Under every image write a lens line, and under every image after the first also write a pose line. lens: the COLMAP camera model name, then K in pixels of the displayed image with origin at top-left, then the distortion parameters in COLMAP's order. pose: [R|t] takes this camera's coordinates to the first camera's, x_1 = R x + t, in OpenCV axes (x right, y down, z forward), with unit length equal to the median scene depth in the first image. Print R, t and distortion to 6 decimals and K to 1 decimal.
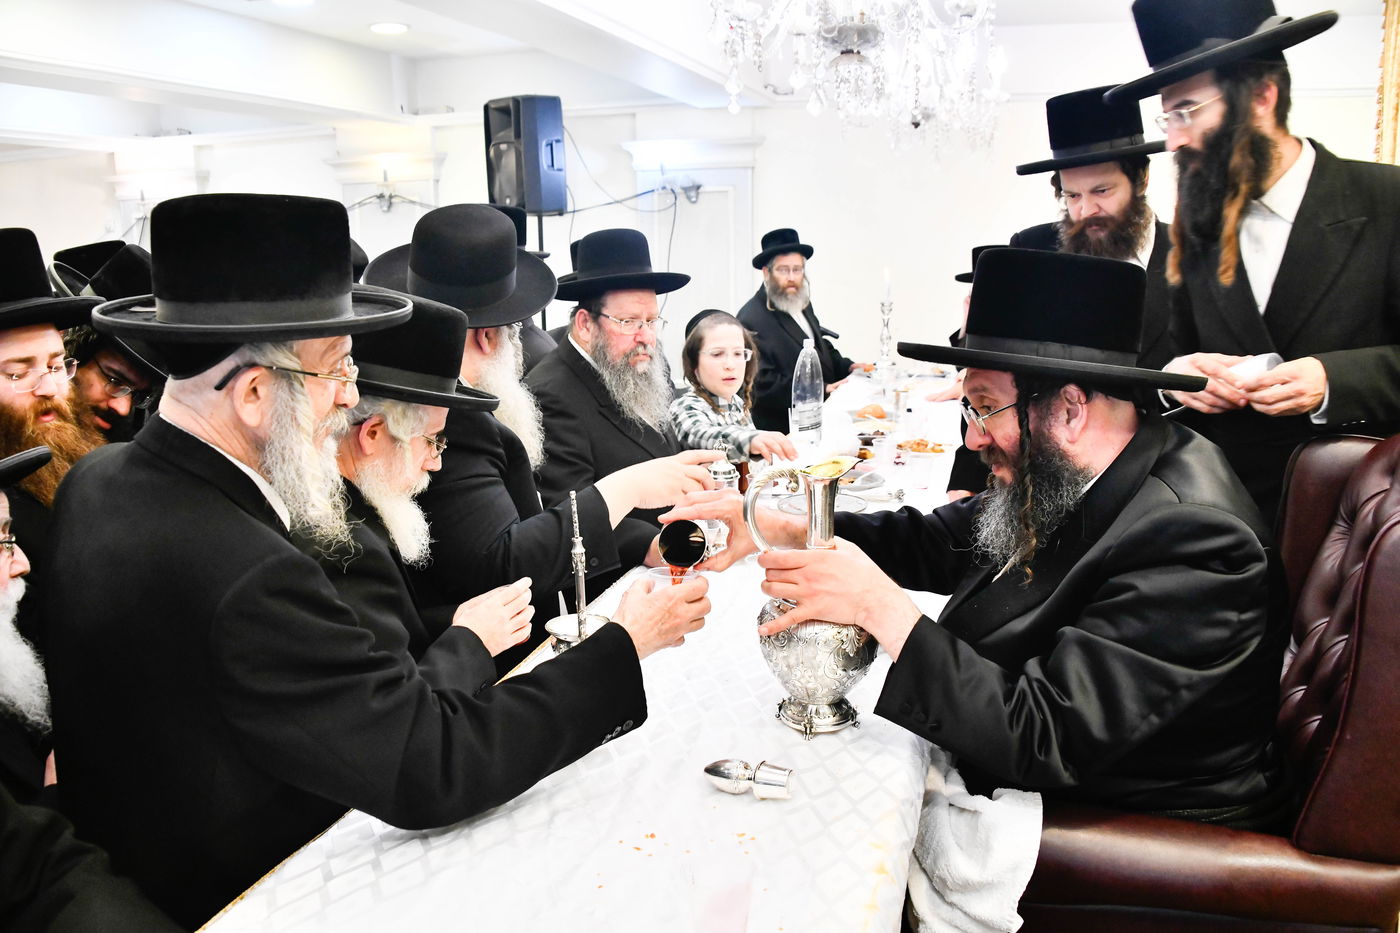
lens RADIAL K [[1096.1, 0, 700.0], [0, 1096.1, 466.5], [0, 0, 1]] dist [-0.153286, 0.075663]
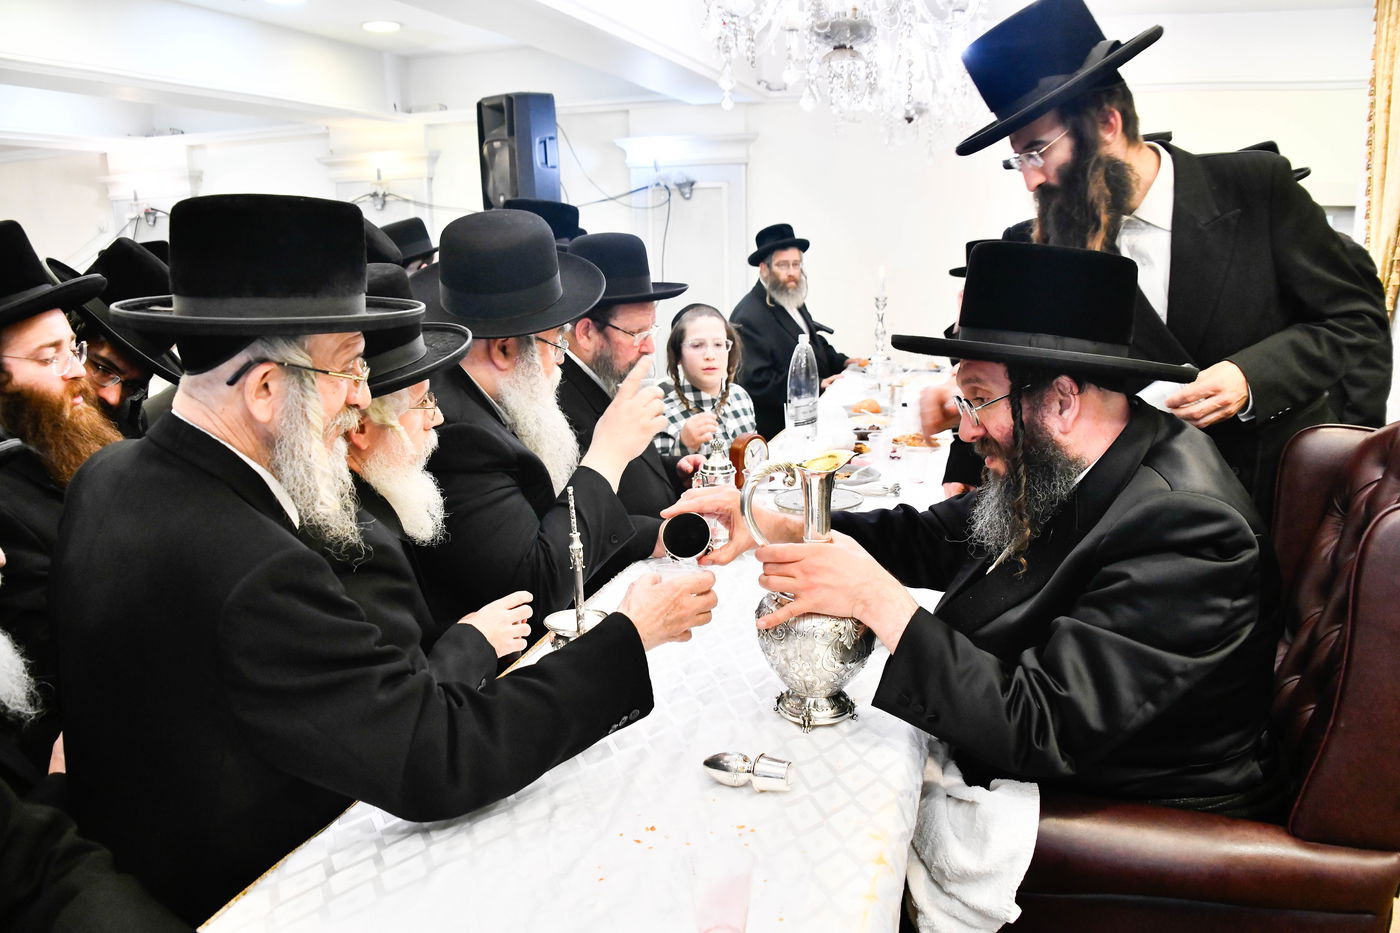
lens RADIAL K [[1096.1, 0, 700.0], [0, 1096.1, 466.5], [0, 0, 1]] dist [-0.153286, 0.075663]
pose [[0.999964, -0.007513, 0.003968, -0.001064], [0.007499, 0.999966, 0.003360, 0.001106], [-0.003993, -0.003331, 0.999986, -0.005130]]
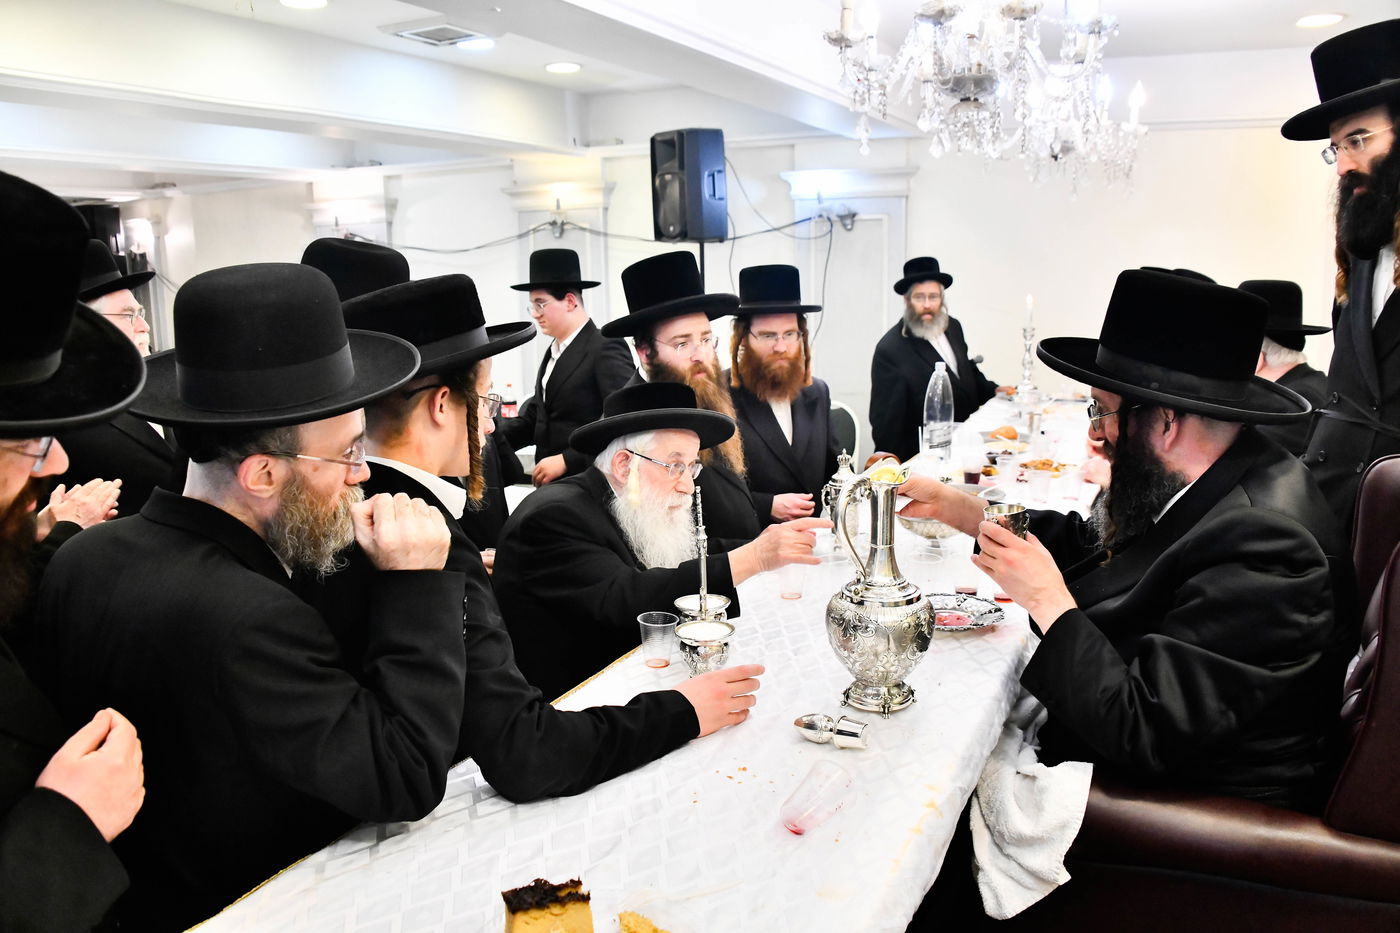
lens RADIAL K [[1096.1, 0, 700.0], [0, 1096.1, 466.5], [0, 0, 1]] dist [-0.153286, 0.075663]
pose [[0.988253, 0.025062, -0.150757, 0.067008], [-0.028122, 0.999439, -0.018200, 0.023344], [0.150216, 0.022226, 0.988403, -0.174687]]
